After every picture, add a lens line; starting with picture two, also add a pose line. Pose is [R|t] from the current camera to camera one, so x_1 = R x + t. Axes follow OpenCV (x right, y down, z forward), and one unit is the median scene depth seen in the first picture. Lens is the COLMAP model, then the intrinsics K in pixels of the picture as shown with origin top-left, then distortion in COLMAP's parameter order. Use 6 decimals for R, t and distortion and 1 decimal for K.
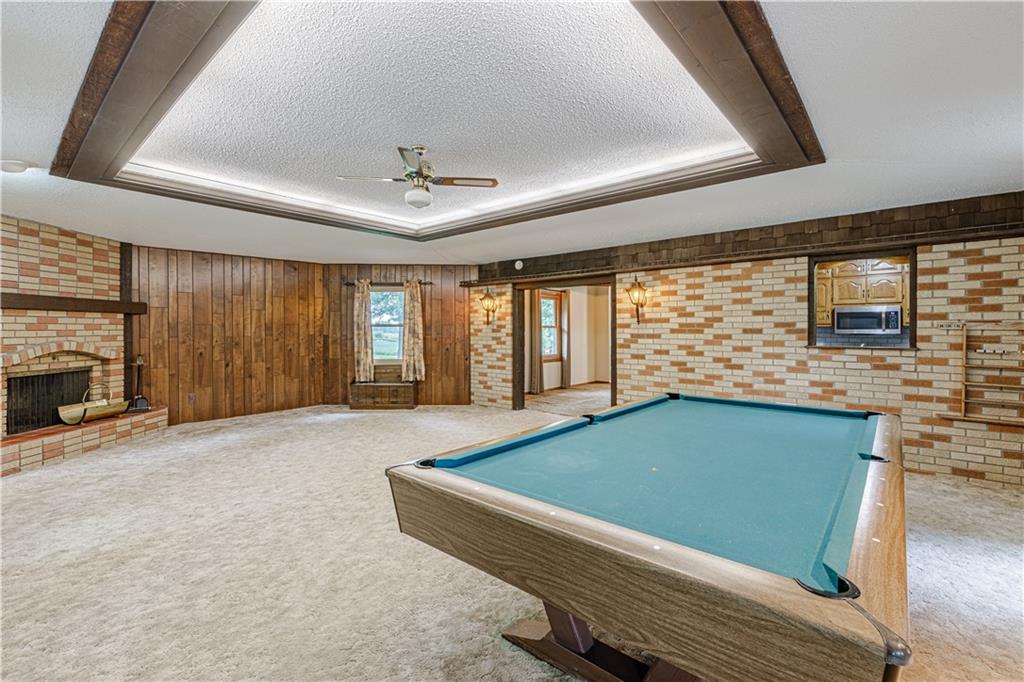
lens RADIAL K [[452.7, 0, 508.1], [0, 452.7, 338.2], [0, 0, 1]] dist [-0.000139, -0.000351]
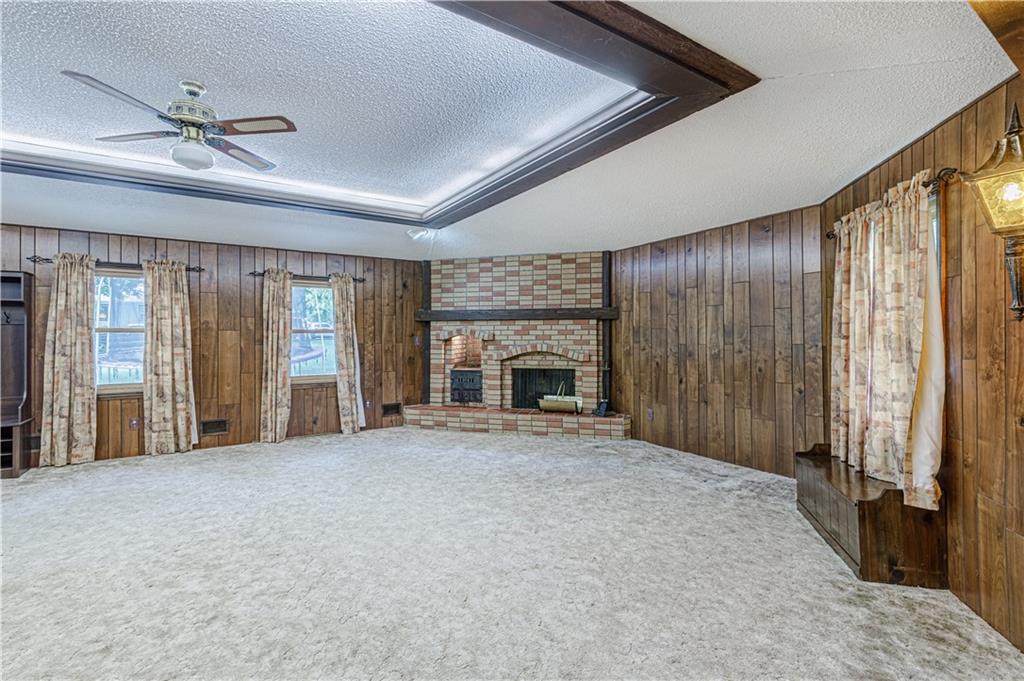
lens RADIAL K [[452.7, 0, 508.1], [0, 452.7, 337.7], [0, 0, 1]] dist [-0.000139, -0.000351]
pose [[-0.281933, 0.010507, -0.959376, 0.236167], [-0.016472, 0.999740, 0.015790, -0.026314], [0.959293, 0.020255, -0.281687, 1.166188]]
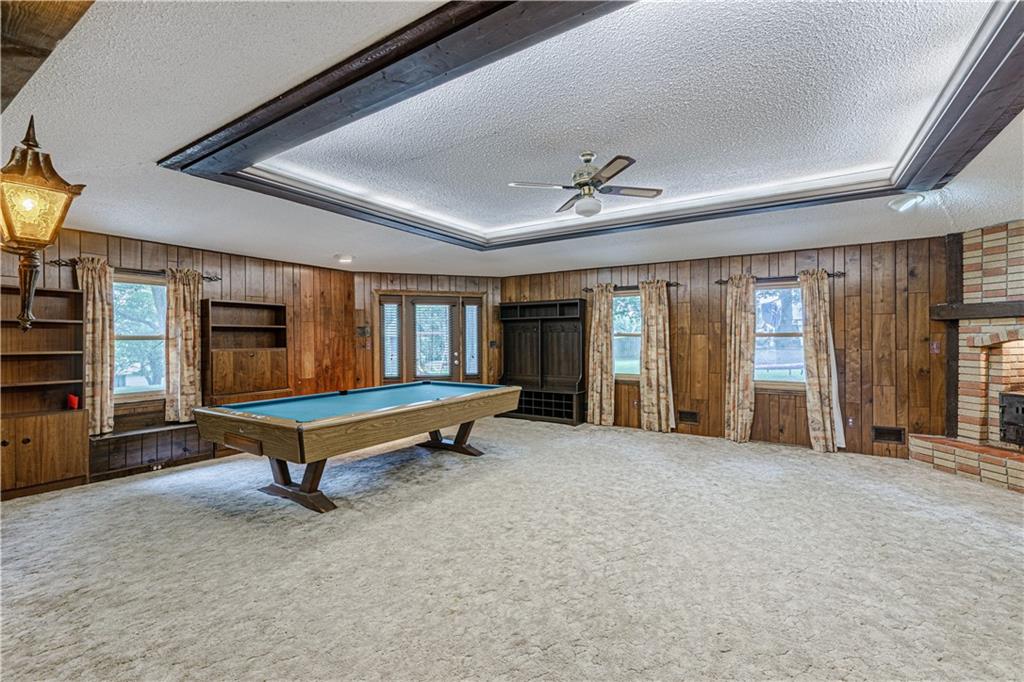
lens RADIAL K [[438.5, 0, 516.1], [0, 438.5, 342.2], [0, 0, 1]] dist [-0.000187, -0.000112]
pose [[-0.989551, 0.003811, -0.144132, 0.060792], [-0.000424, 0.999569, 0.029337, -0.029430], [0.144181, 0.029092, -0.989124, 1.323809]]
